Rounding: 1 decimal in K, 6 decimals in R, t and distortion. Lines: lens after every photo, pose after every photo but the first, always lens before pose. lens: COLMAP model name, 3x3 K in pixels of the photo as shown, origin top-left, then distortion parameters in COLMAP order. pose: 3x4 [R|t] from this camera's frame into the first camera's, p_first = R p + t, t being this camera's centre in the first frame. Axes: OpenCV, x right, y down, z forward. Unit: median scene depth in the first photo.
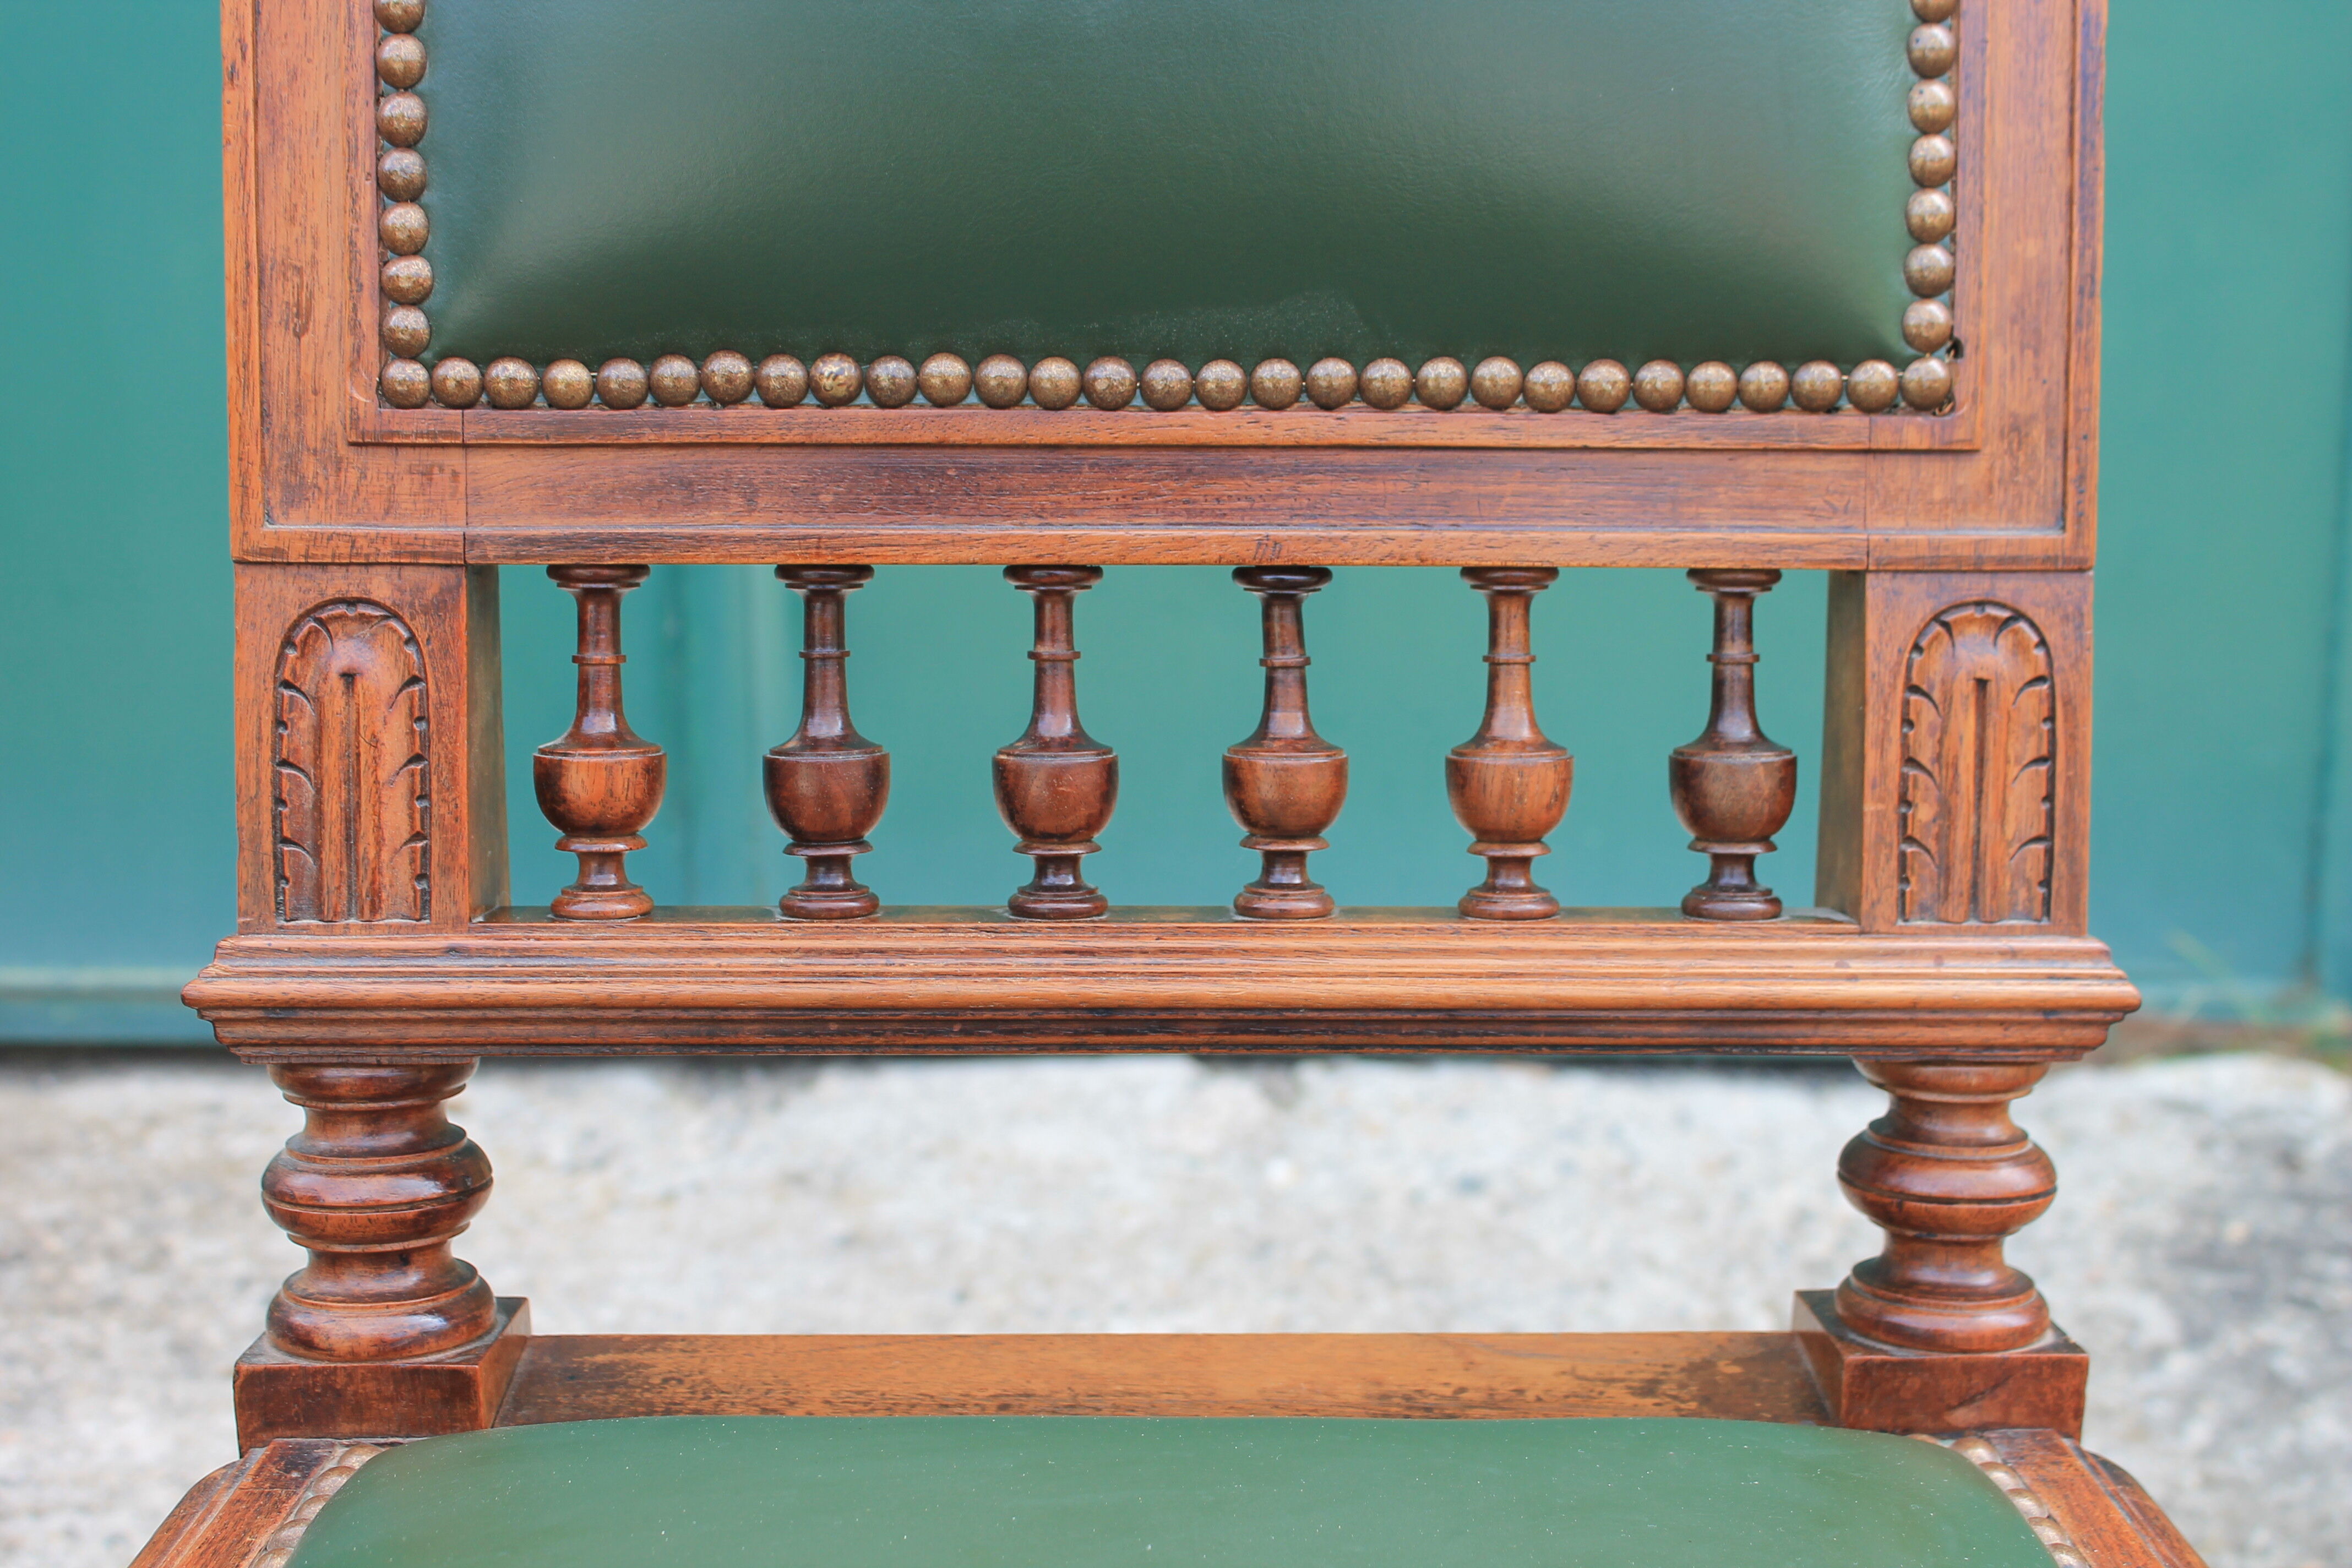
lens RADIAL K [[2337.7, 0, 1233.0], [0, 2337.7, 782.7], [0, 0, 1]] dist [-0.036657, -0.004690]
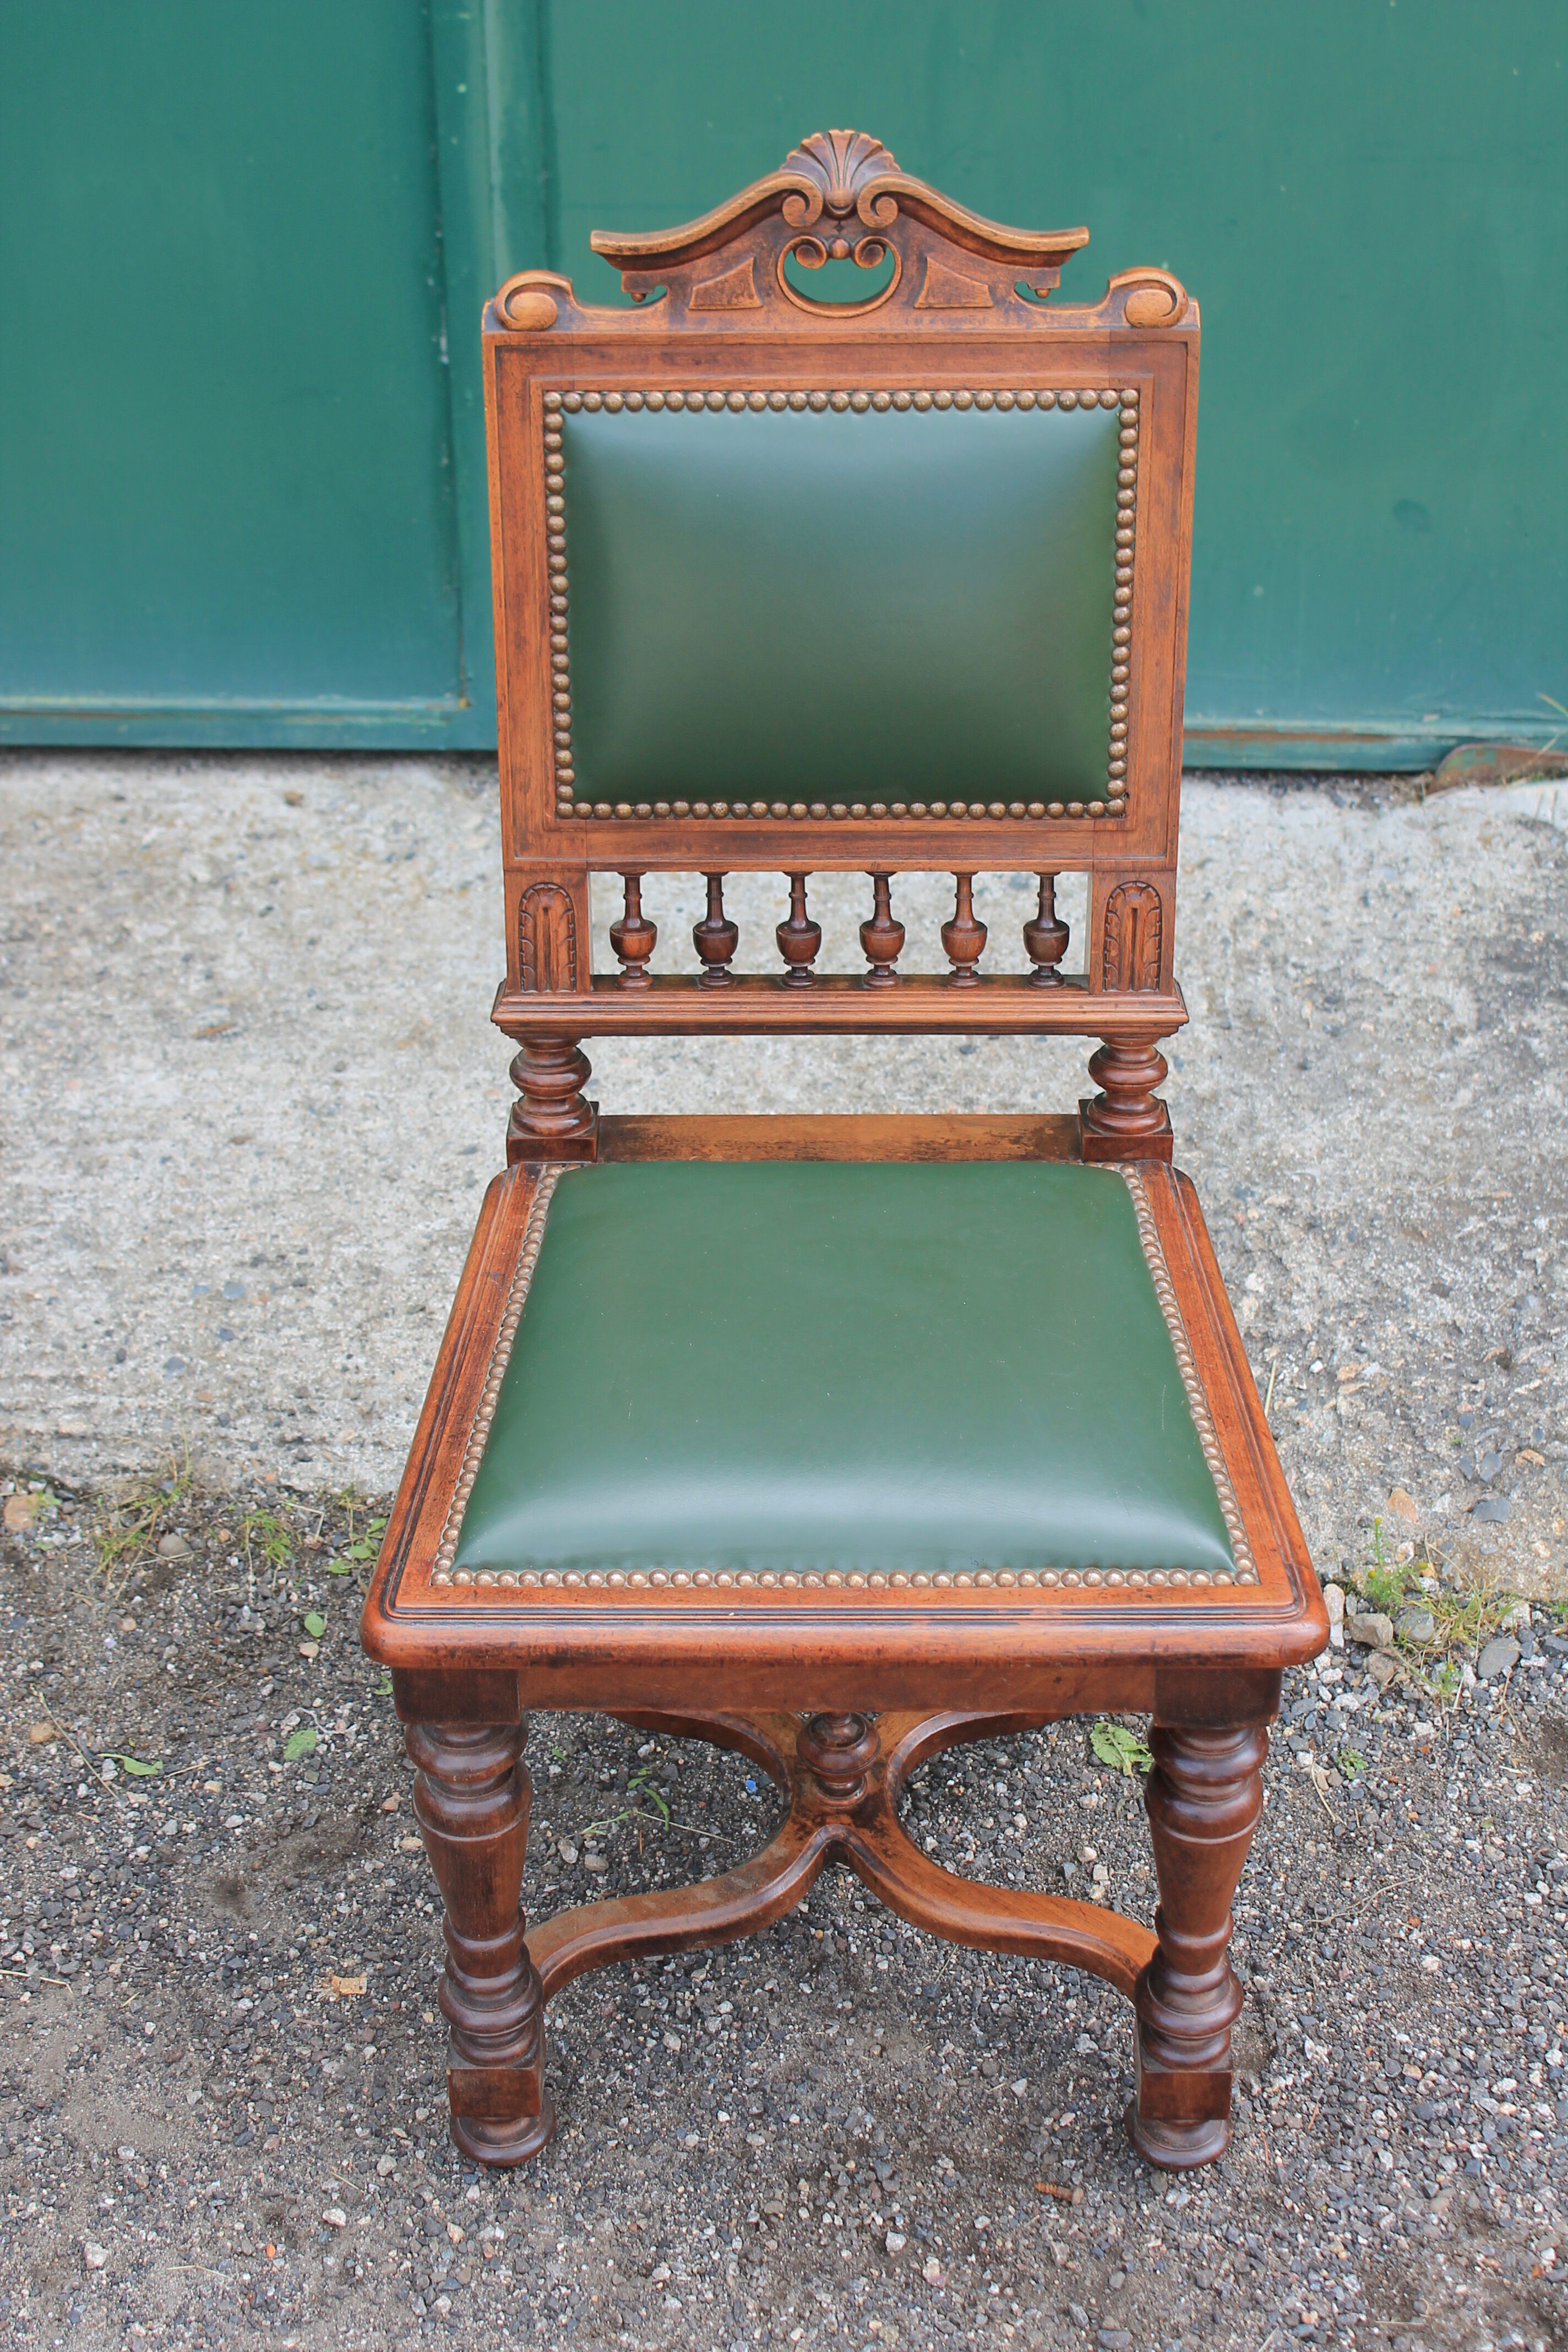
lens RADIAL K [[3587.1, 0, 784.0], [0, 3587.1, 1176.0], [0, 0, 1]] dist [-0.041315, 0.107428]
pose [[0.999424, 0.006097, -0.033371, 0.050521], [0.006515, 0.930906, 0.365200, -1.299644], [0.033292, -0.365207, 0.930331, -3.070345]]
